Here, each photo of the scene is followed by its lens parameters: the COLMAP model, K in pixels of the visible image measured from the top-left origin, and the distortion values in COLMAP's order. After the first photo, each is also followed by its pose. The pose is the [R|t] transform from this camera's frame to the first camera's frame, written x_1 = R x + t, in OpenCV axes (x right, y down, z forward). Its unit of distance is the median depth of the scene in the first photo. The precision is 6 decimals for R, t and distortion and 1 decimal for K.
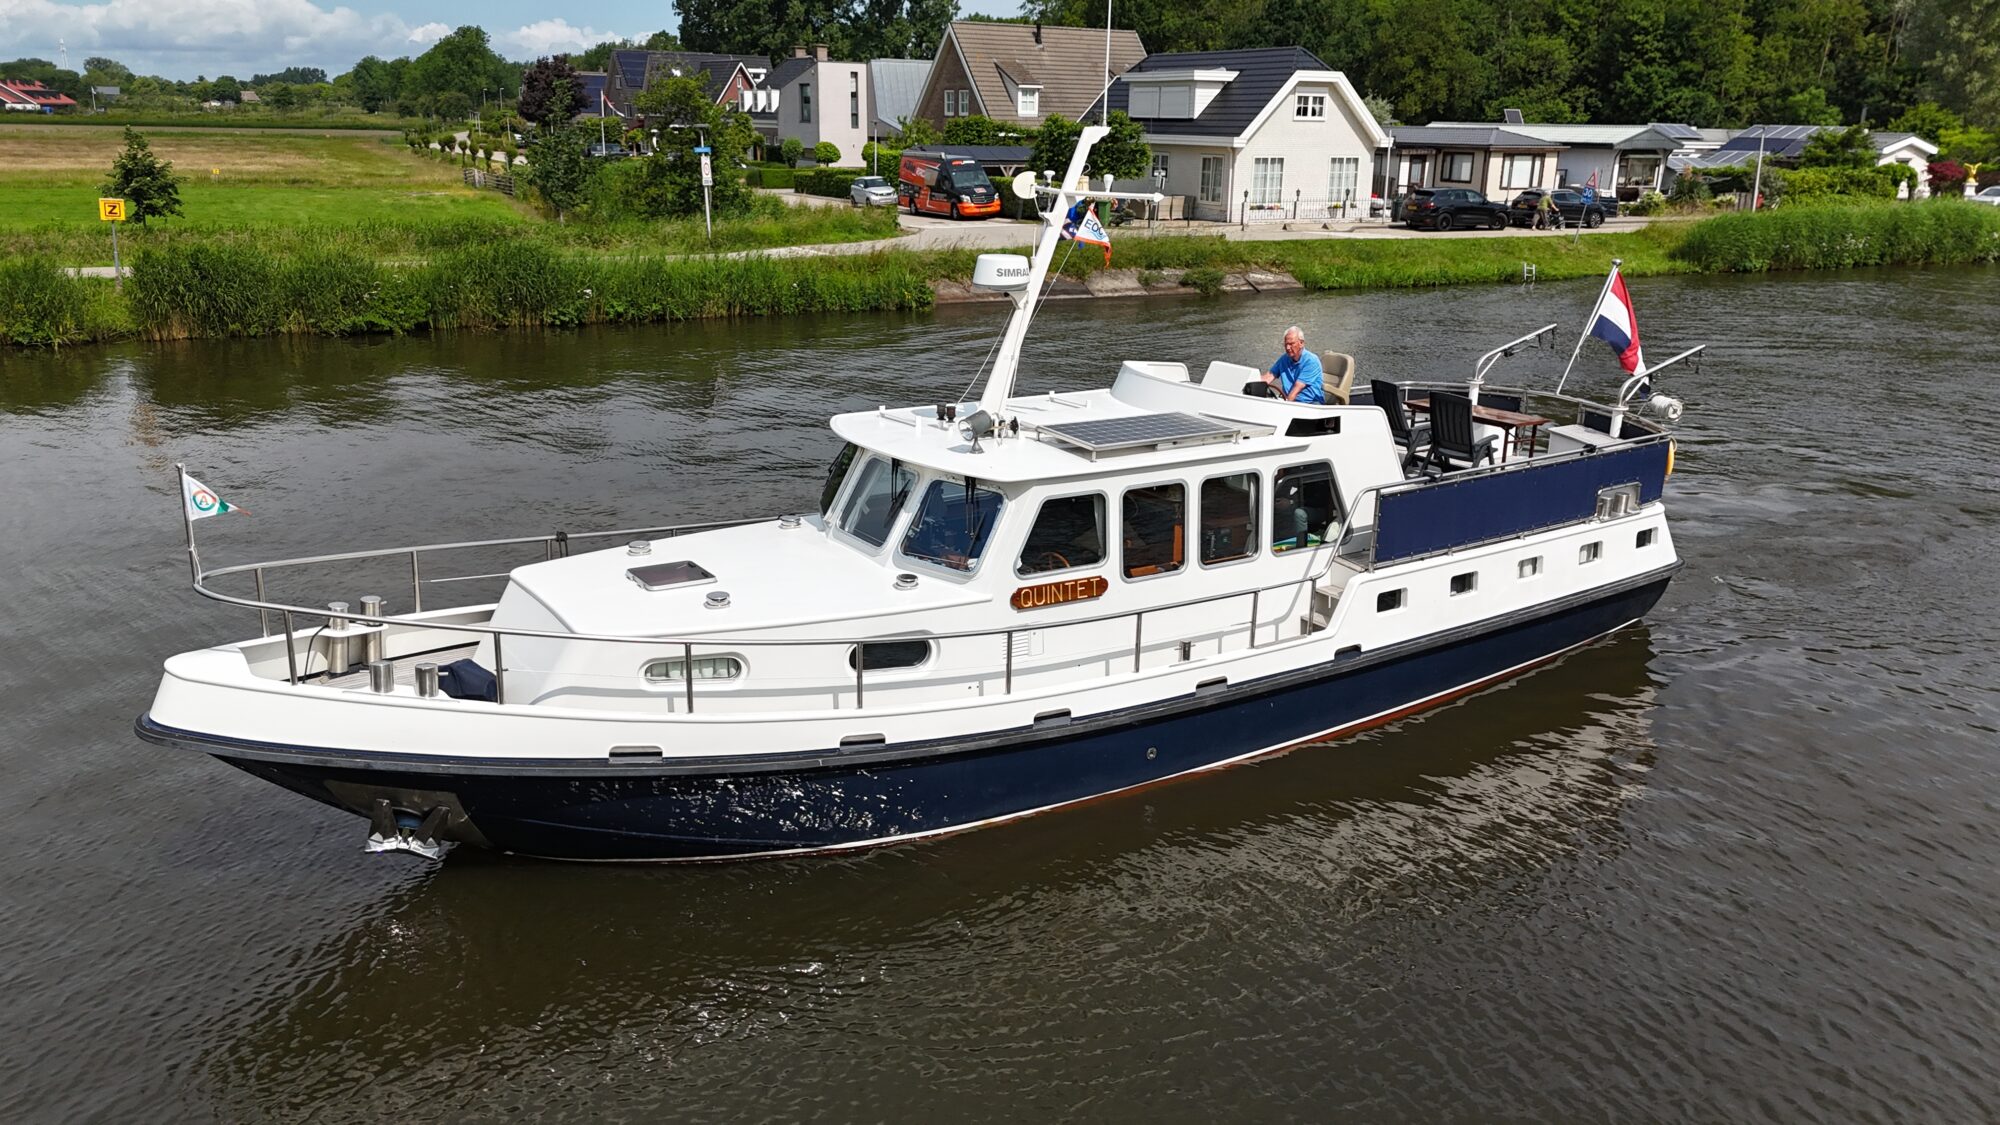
lens RADIAL K [[1466.4, 0, 1000.0], [0, 1466.4, 562.5], [0, 0, 1]] dist [0.079911, -0.000929]
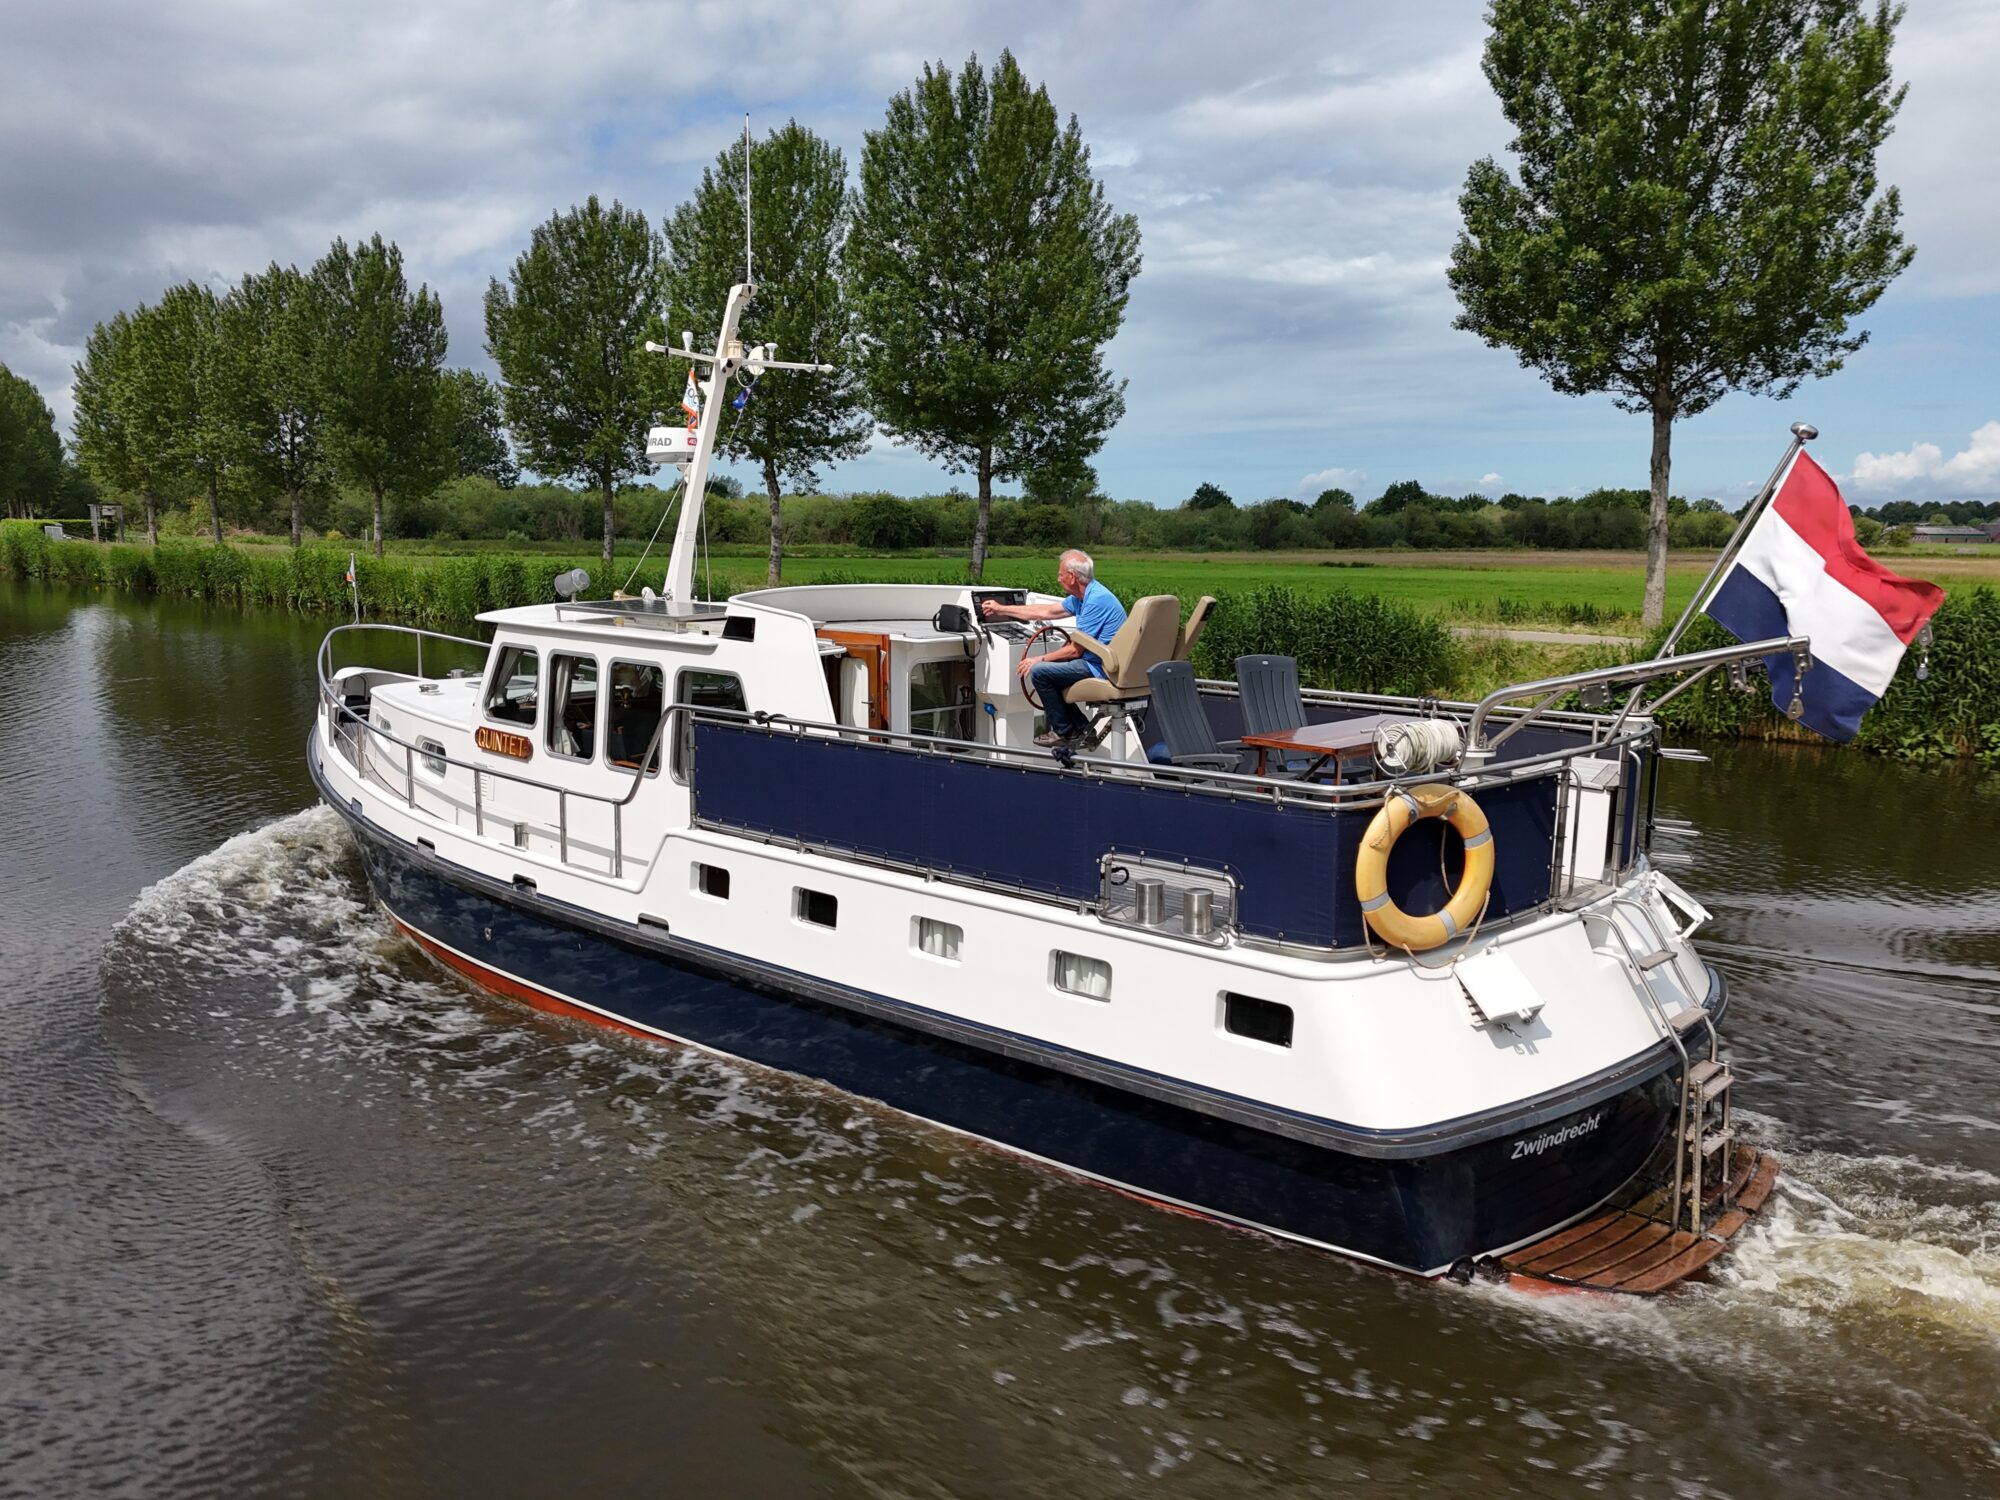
lens RADIAL K [[1486.6, 0, 1000.0], [0, 1486.6, 750.0], [0, 0, 1]] dist [0.041591, -0.005723]
pose [[0.220173, 0.116929, -0.968427, 1.023885], [-0.278705, 0.958945, 0.052420, -0.113983], [0.934798, 0.258364, 0.243723, 1.001785]]
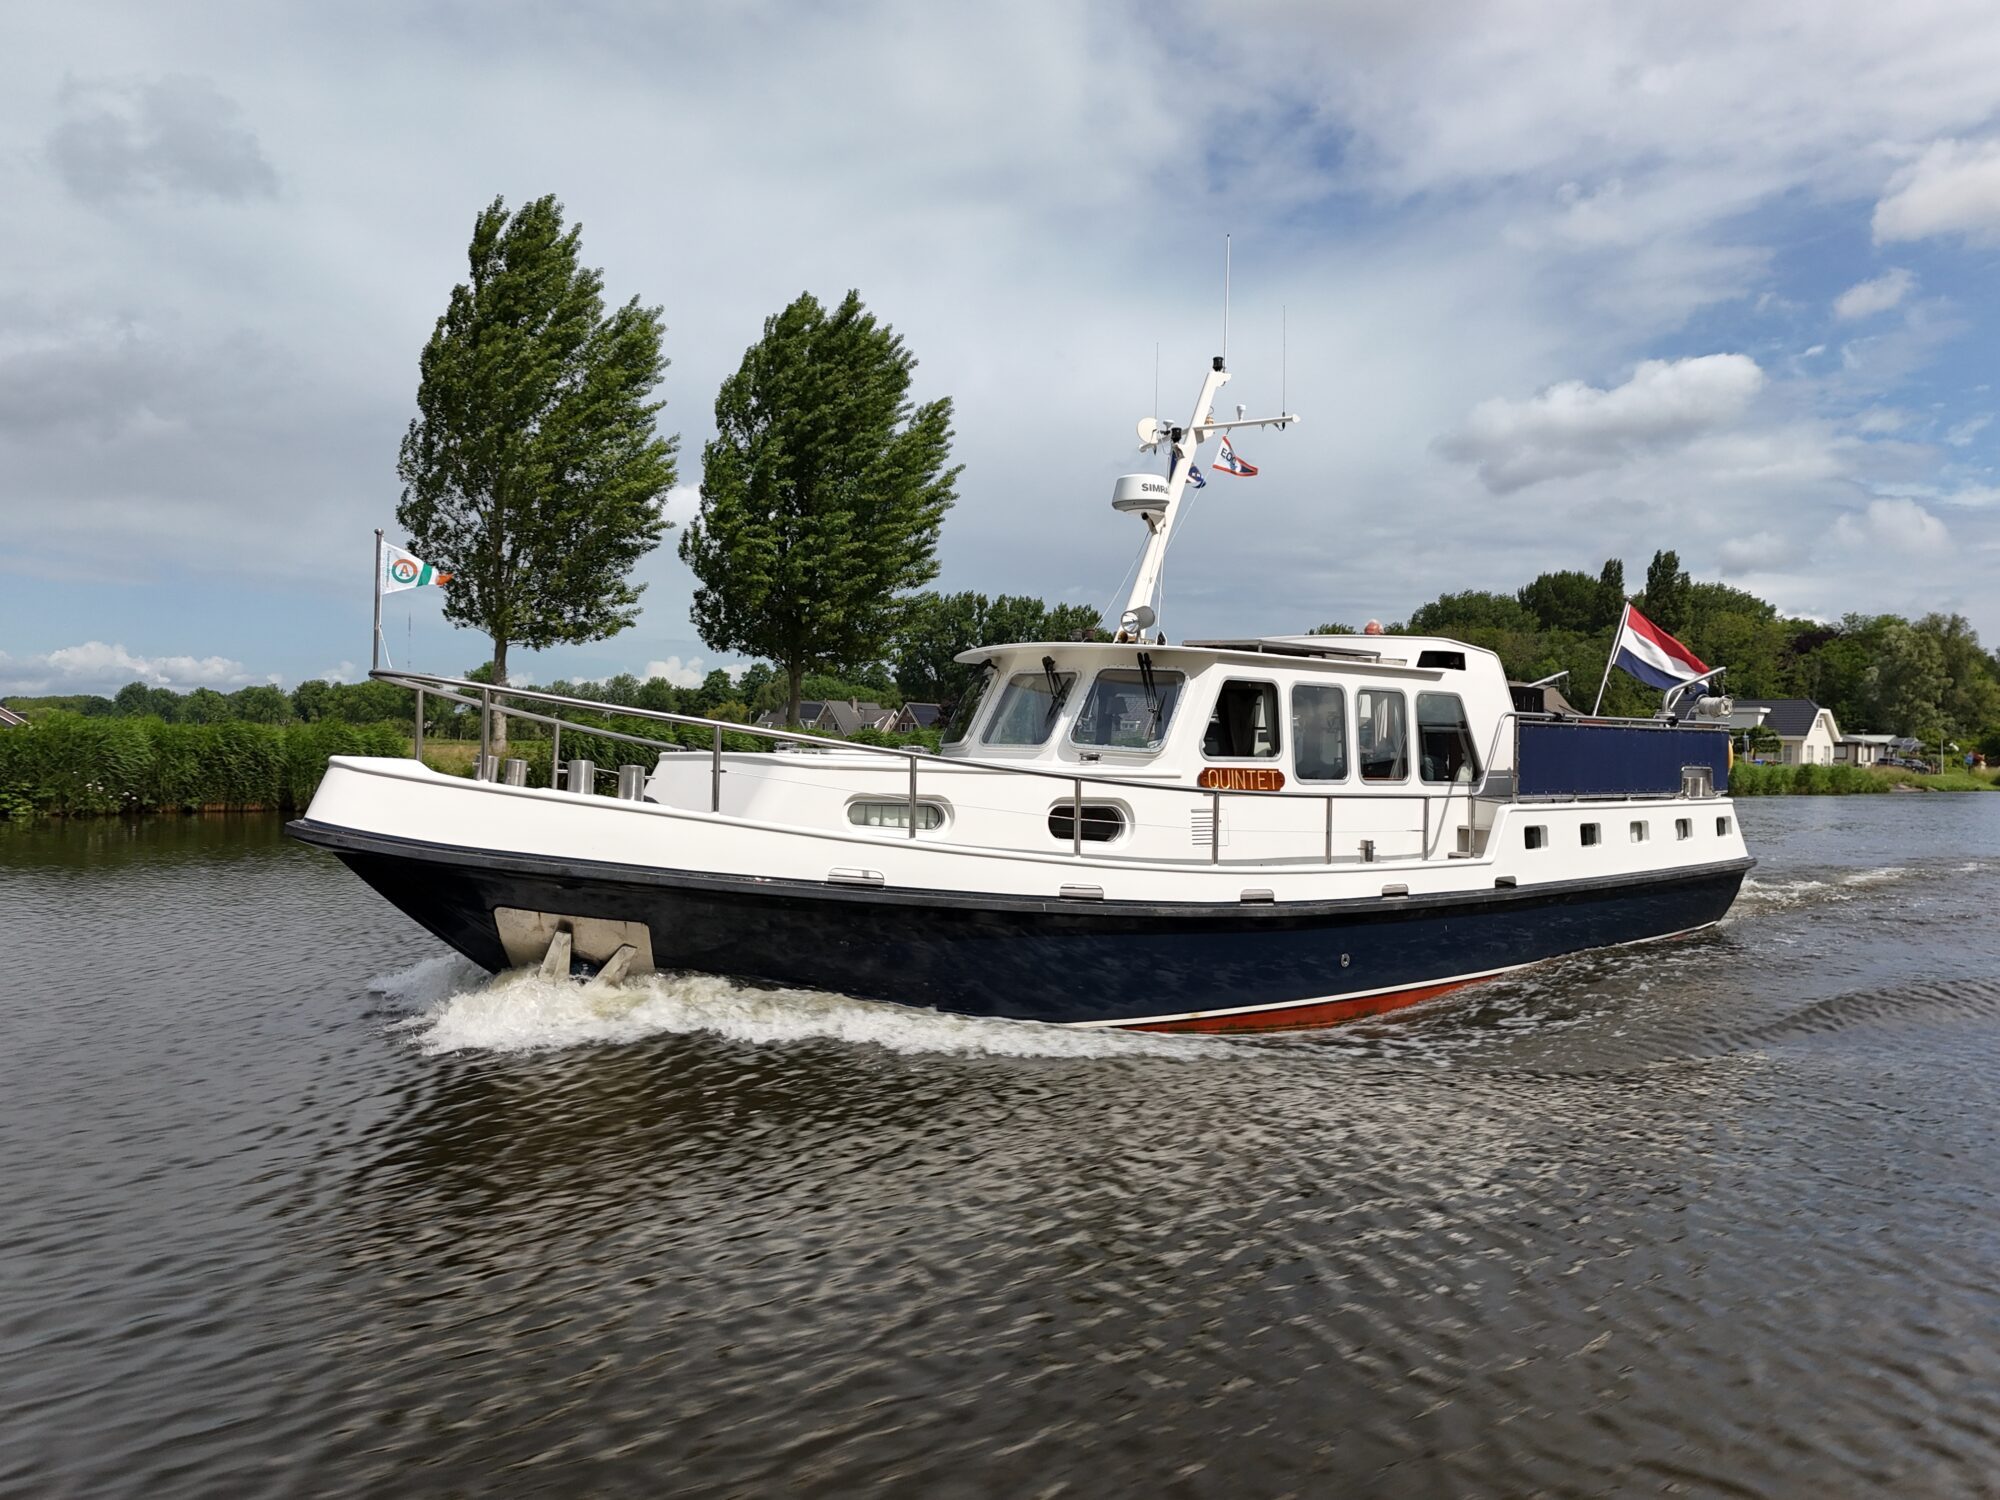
lens RADIAL K [[1452.5, 0, 1000.0], [0, 1452.5, 750.0], [0, 0, 1]] dist [0.057941, -0.003796]
pose [[0.992963, -0.002156, 0.118402, -0.210505], [0.035085, 0.960302, -0.276749, 0.239349], [-0.113105, 0.278955, 0.953620, 0.113297]]
